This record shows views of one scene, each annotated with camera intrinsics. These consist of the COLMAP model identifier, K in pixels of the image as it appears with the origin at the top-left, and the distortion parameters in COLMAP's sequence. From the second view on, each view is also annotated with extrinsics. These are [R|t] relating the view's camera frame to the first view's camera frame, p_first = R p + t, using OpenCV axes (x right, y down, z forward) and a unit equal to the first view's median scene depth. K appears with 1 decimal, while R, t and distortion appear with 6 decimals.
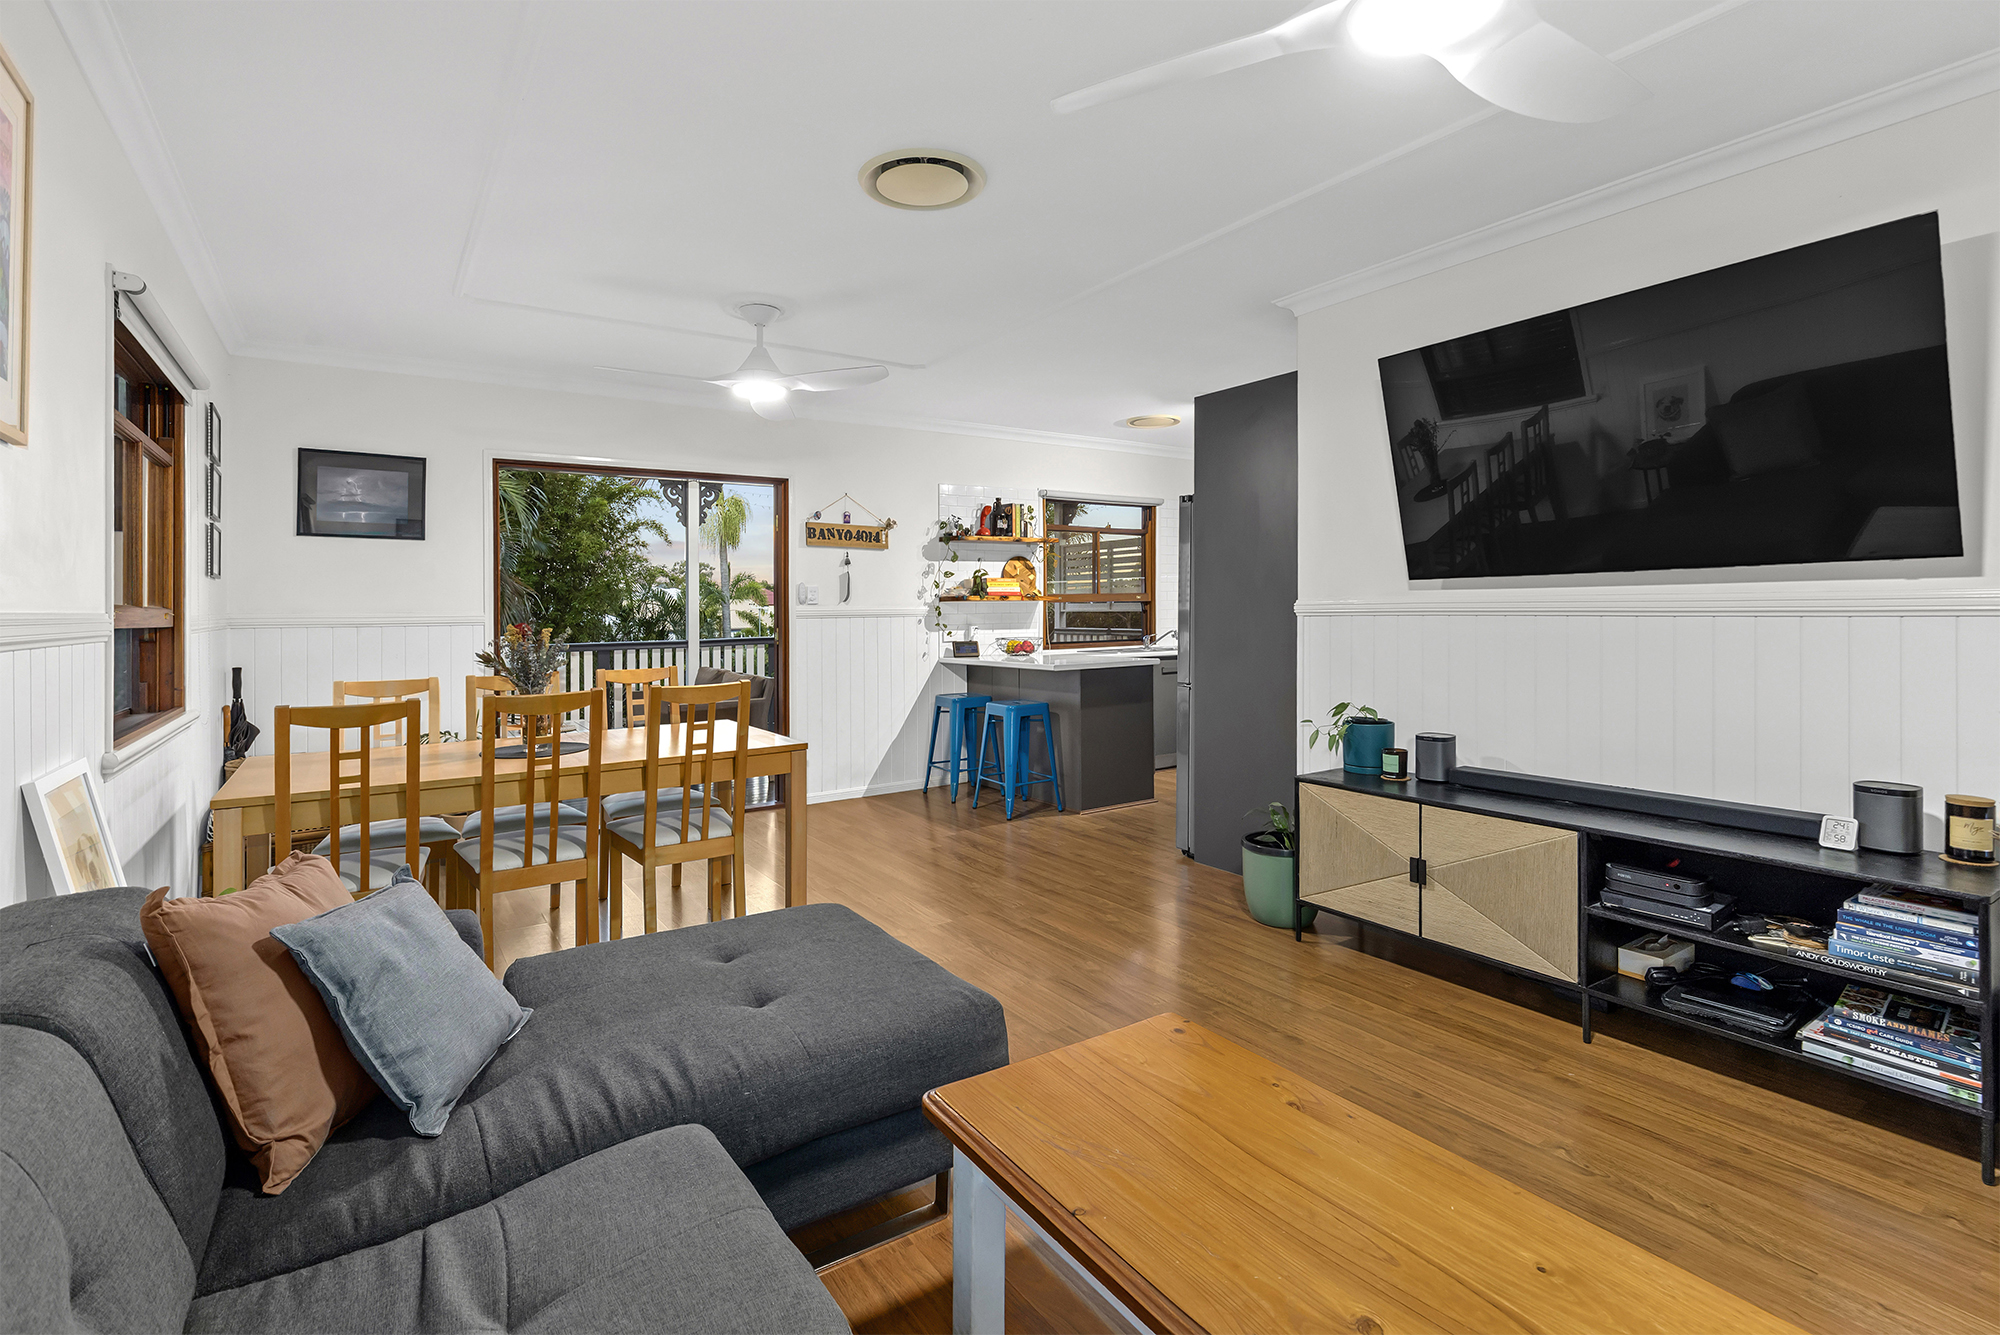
lens RADIAL K [[942.6, 0, 994.9], [0, 942.6, 618.3], [0, 0, 1]] dist [0.005472, 0.000044]
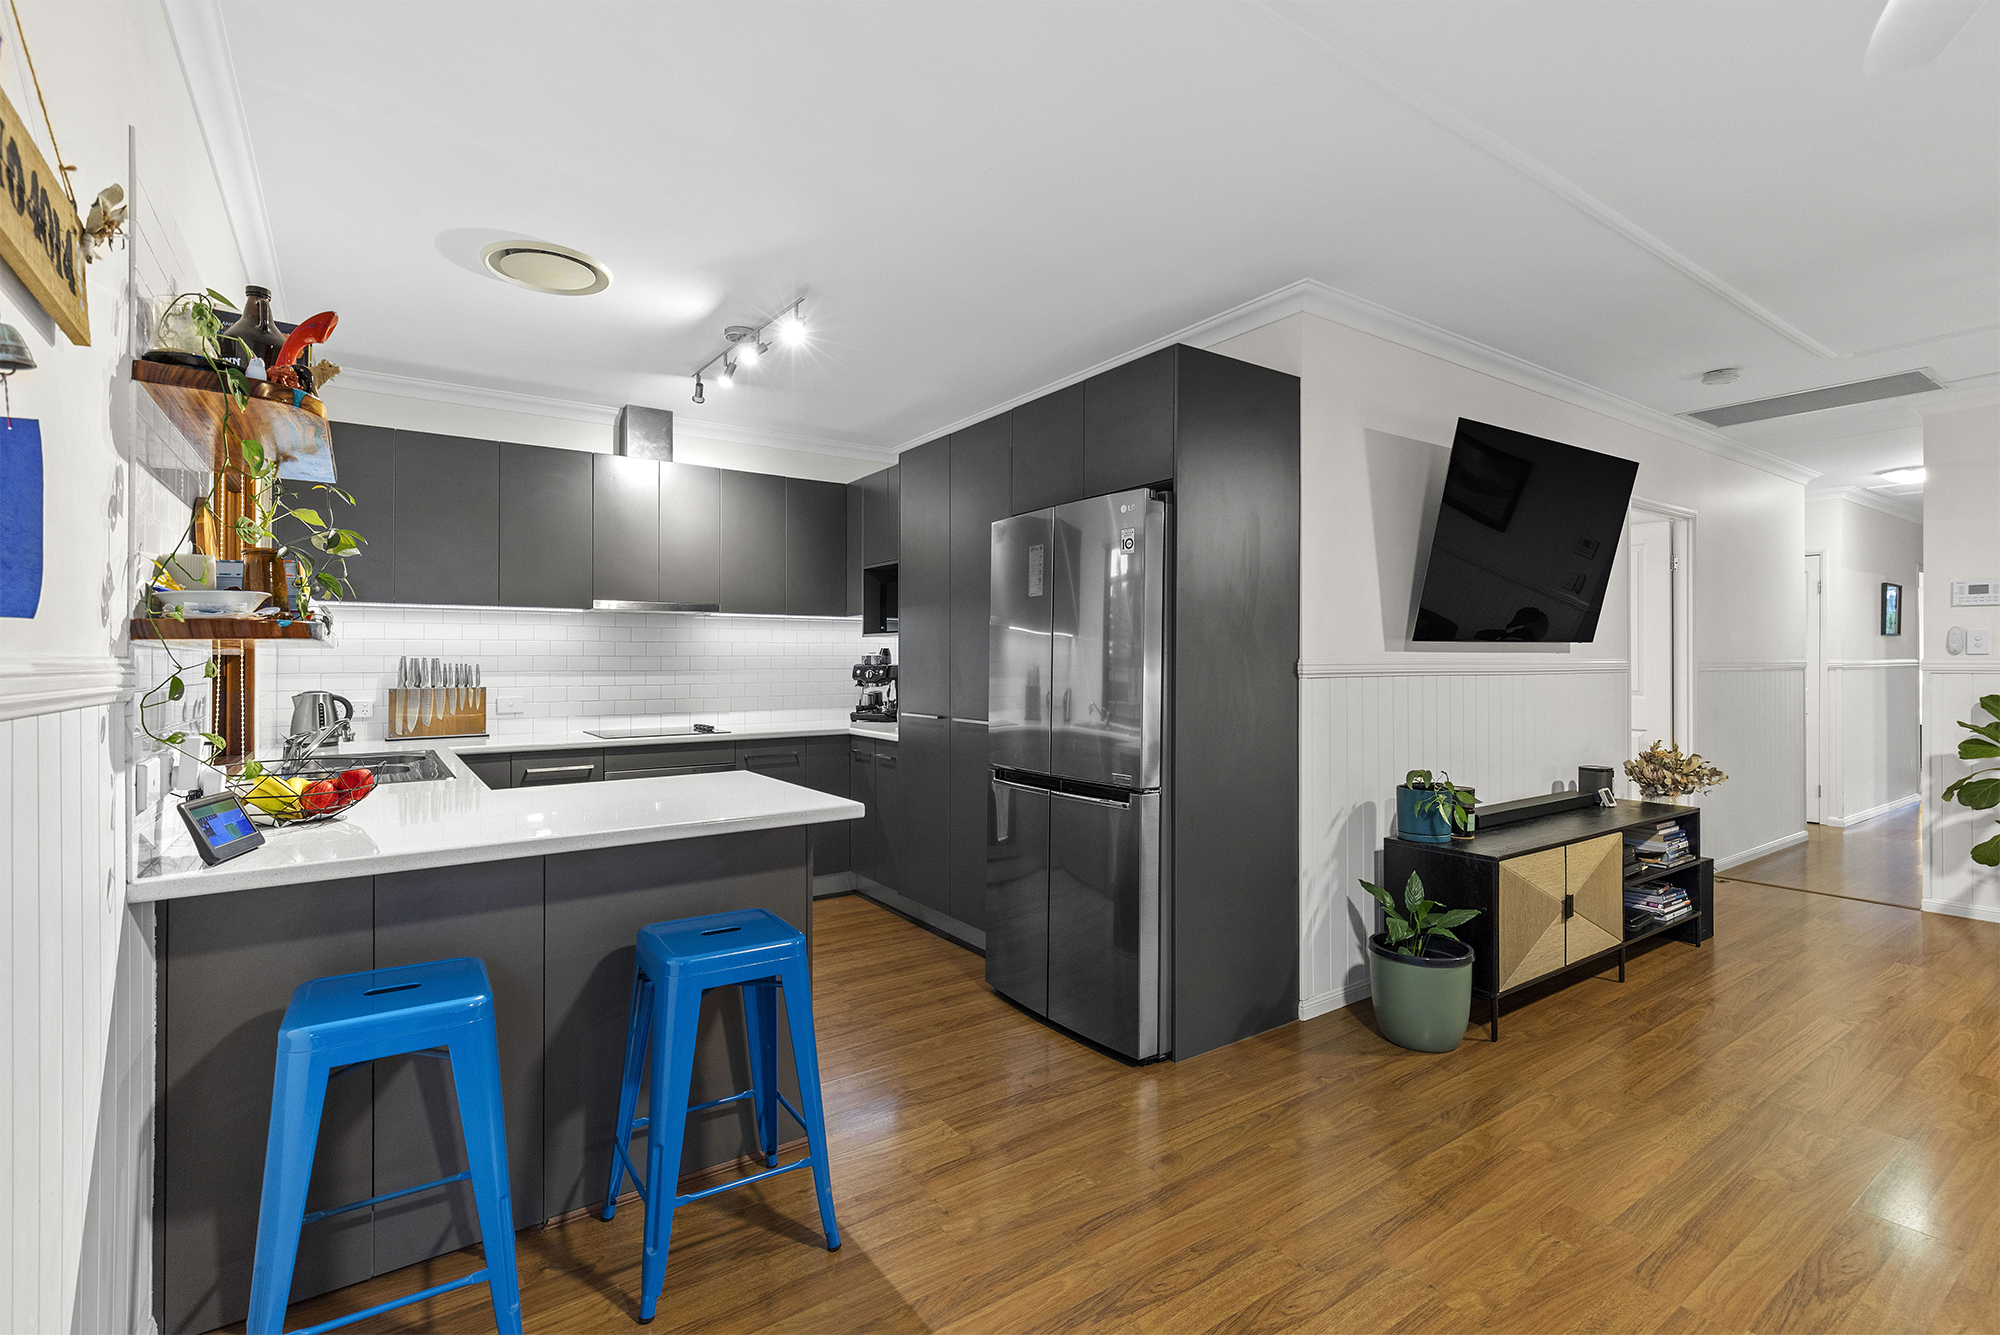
lens RADIAL K [[903.6, 0, 956.6], [0, 903.6, 642.4], [0, 0, 1]] dist [0.004297, 0.000208]
pose [[0.009319, 0.033006, 0.999412, -0.314274], [0.013473, 0.999360, -0.033130, -0.007728], [-0.999866, 0.013774, 0.008869, 0.849469]]
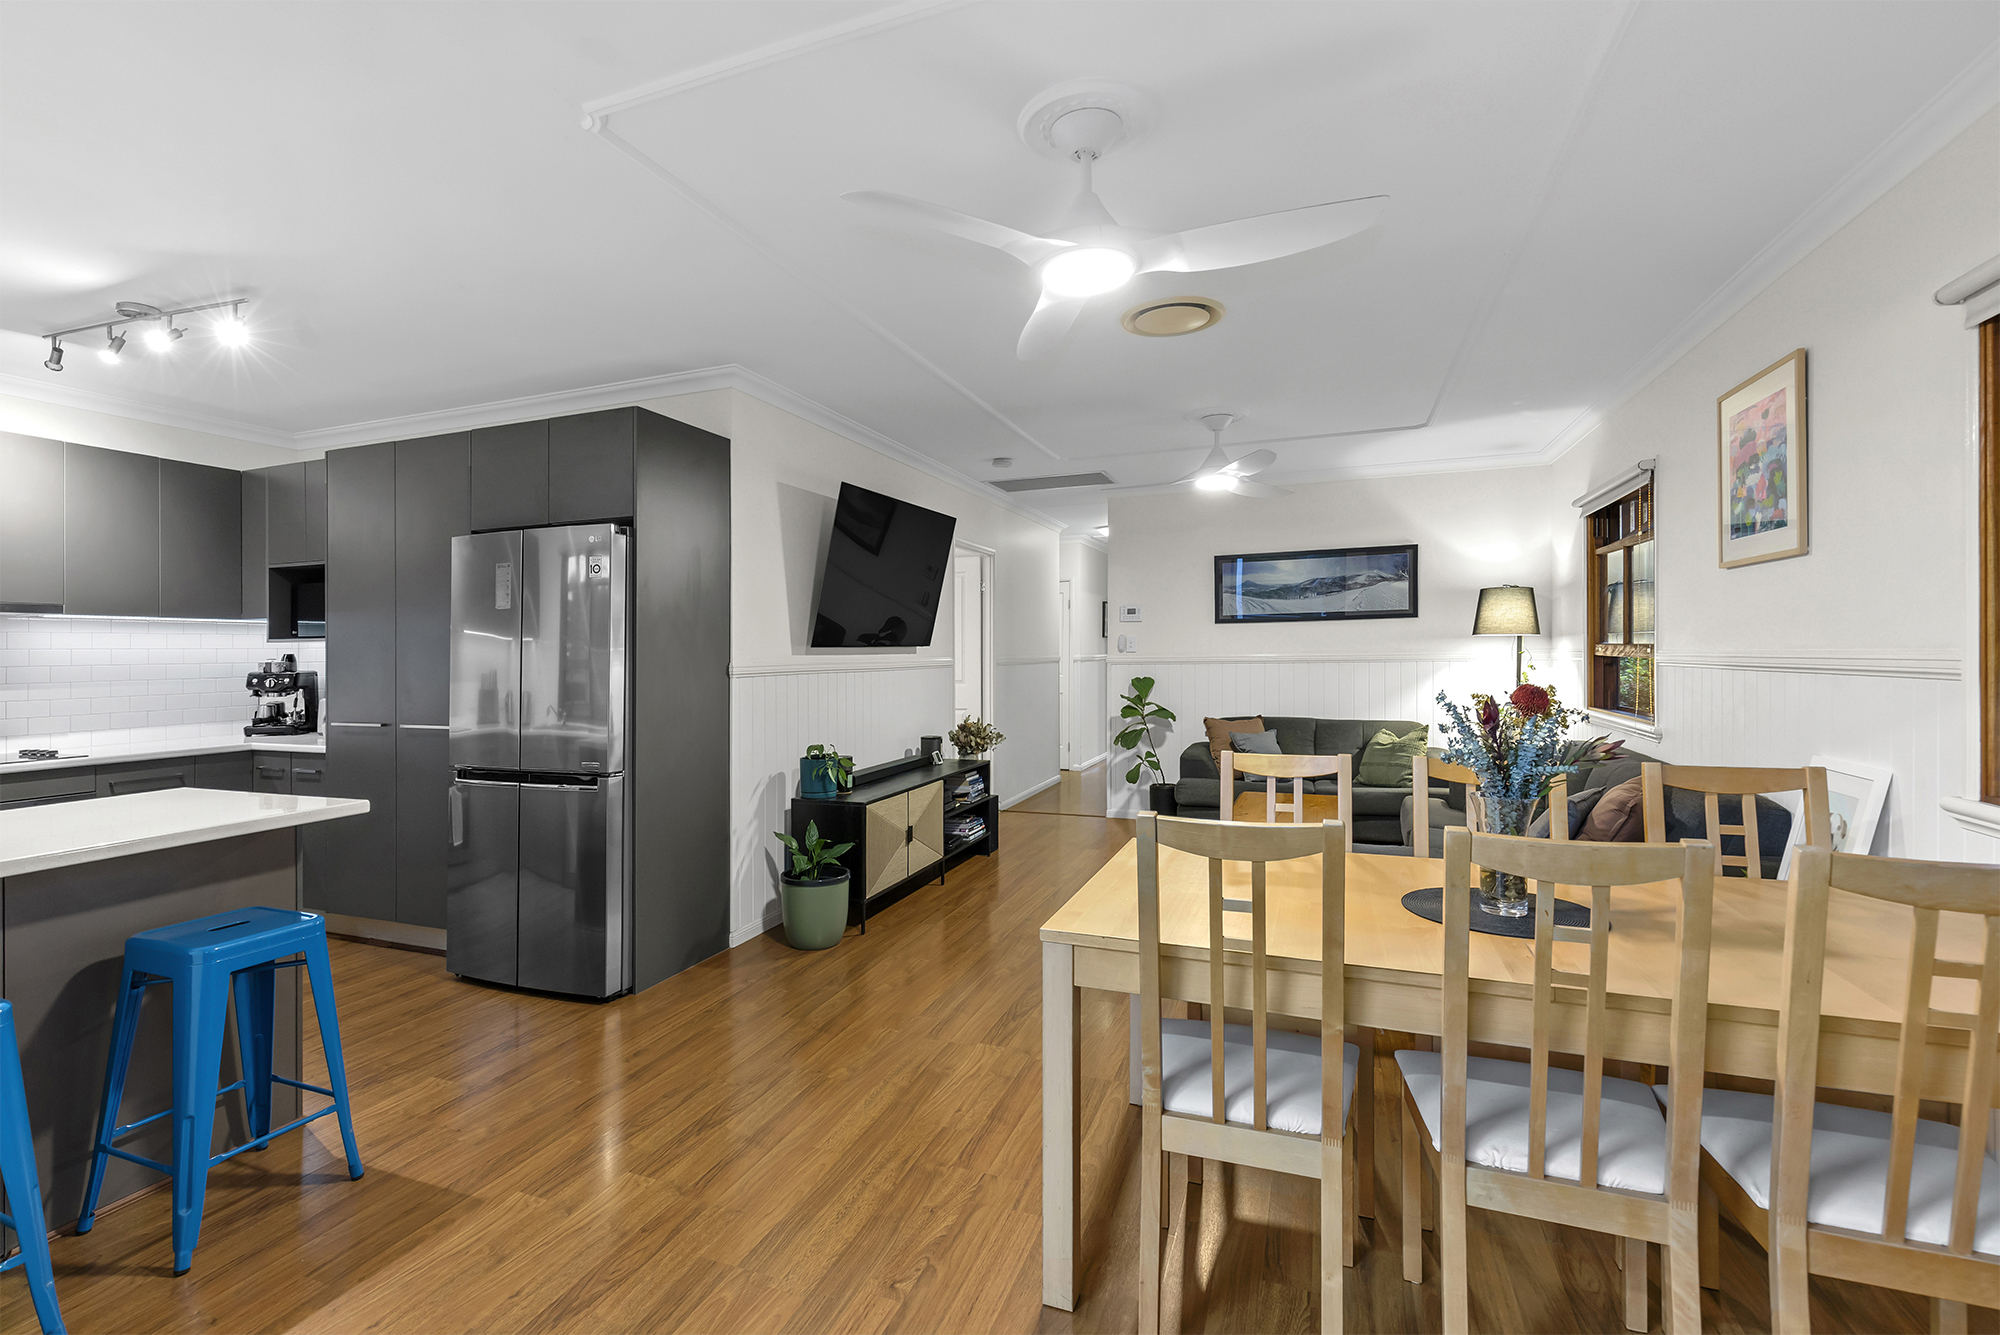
lens RADIAL K [[942.0, 0, 935.8], [0, 942.0, 637.0], [0, 0, 1]] dist [0.005705, -0.000105]
pose [[-0.552213, 0.034153, 0.833003, -0.446900], [0.029404, 0.999337, -0.021480, -0.012274], [-0.833184, 0.012632, -0.552851, 0.911480]]
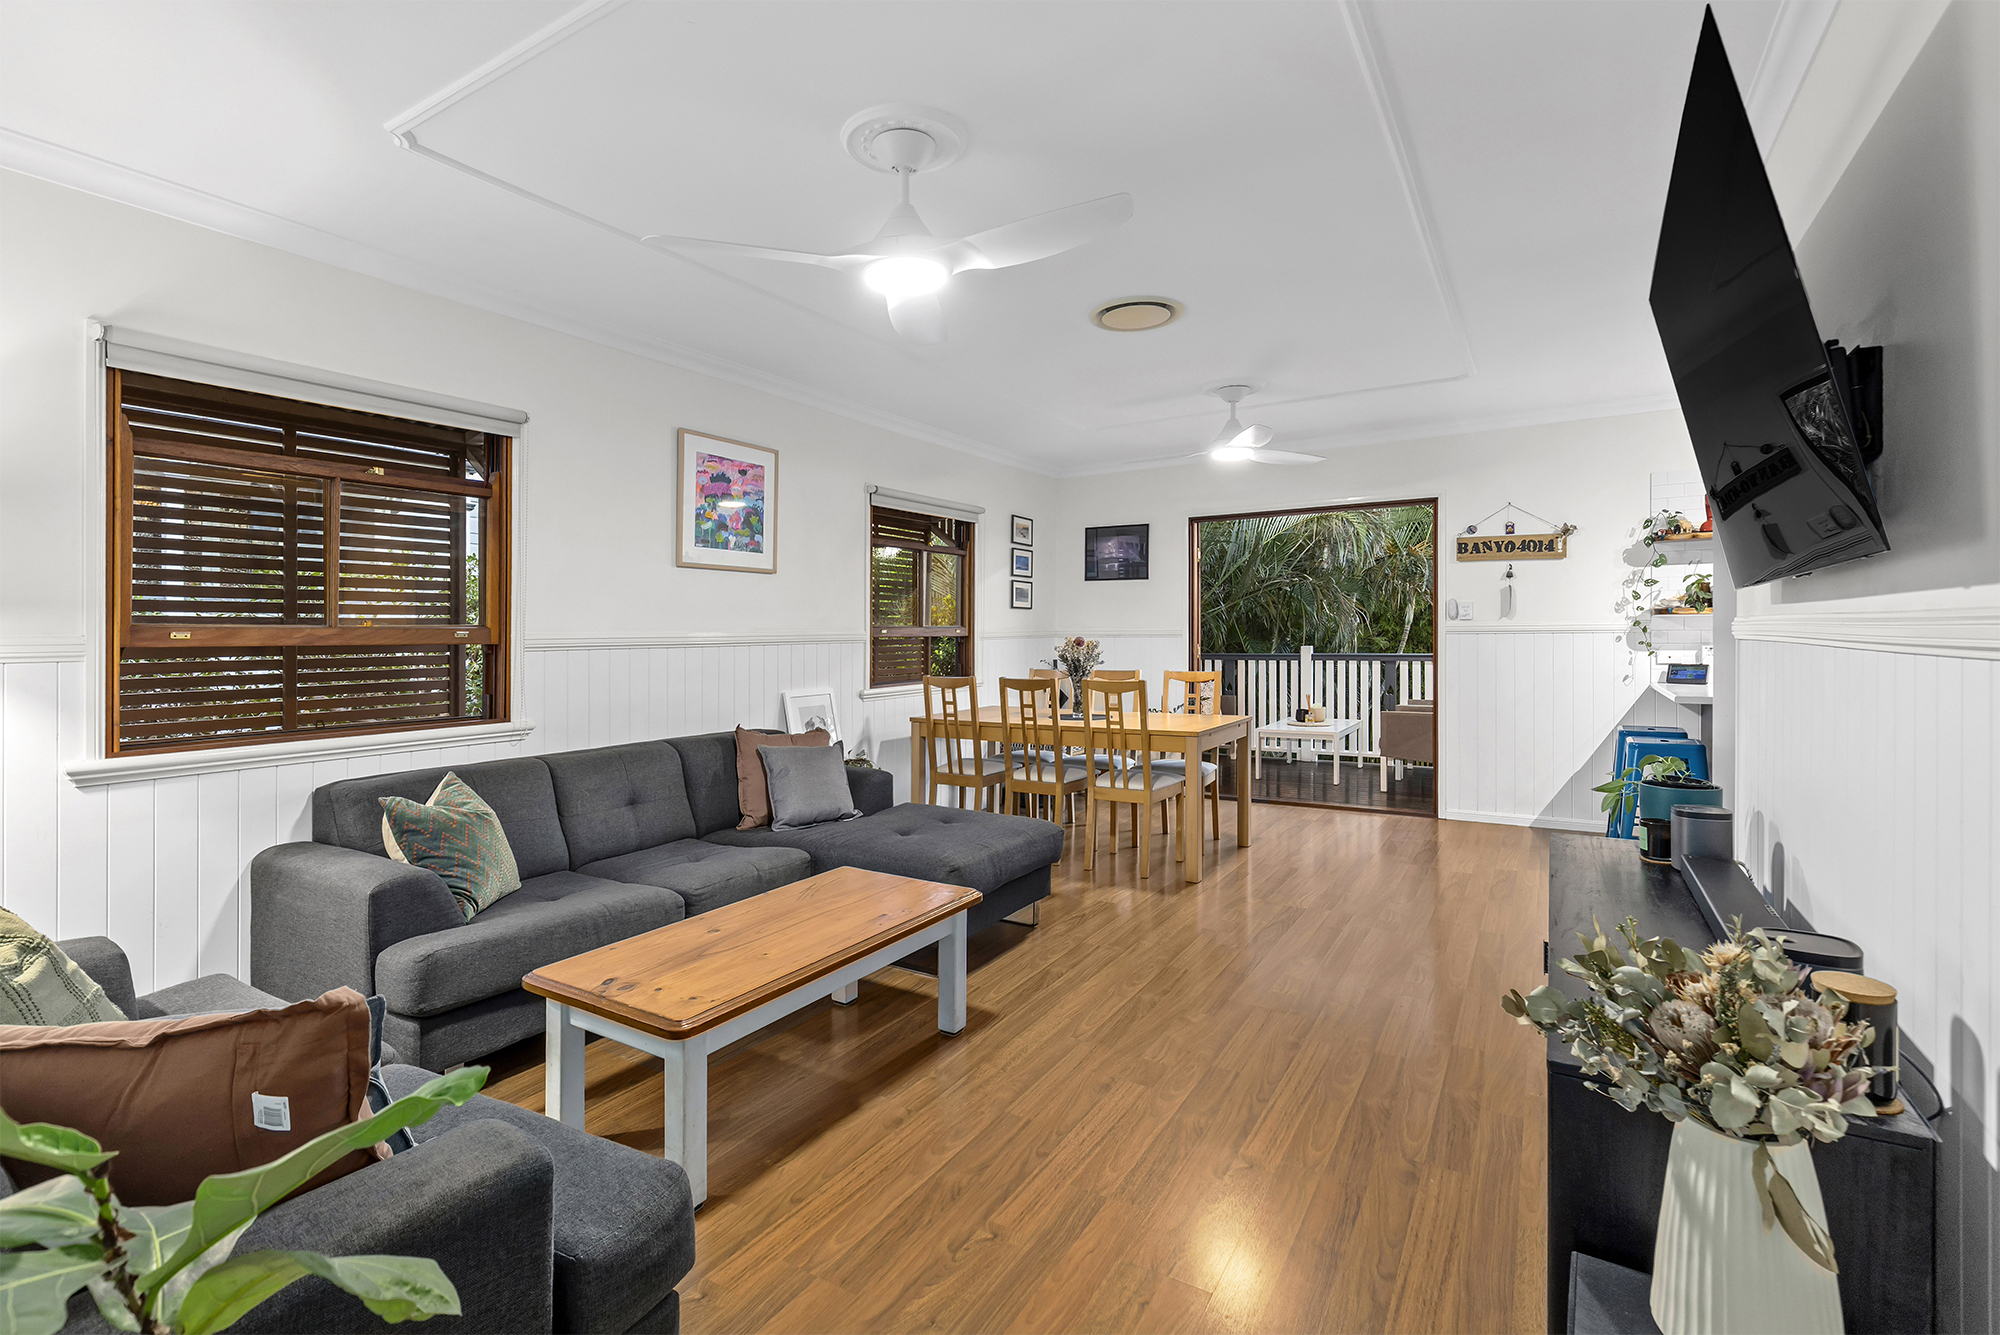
lens RADIAL K [[942.0, 0, 935.8], [0, 942.0, 637.0], [0, 0, 1]] dist [0.005705, -0.000105]
pose [[0.370312, 0.013161, -0.928814, 0.503395], [-0.002544, 0.999910, 0.013154, -0.008119], [0.928904, -0.002508, 0.370312, 0.109536]]
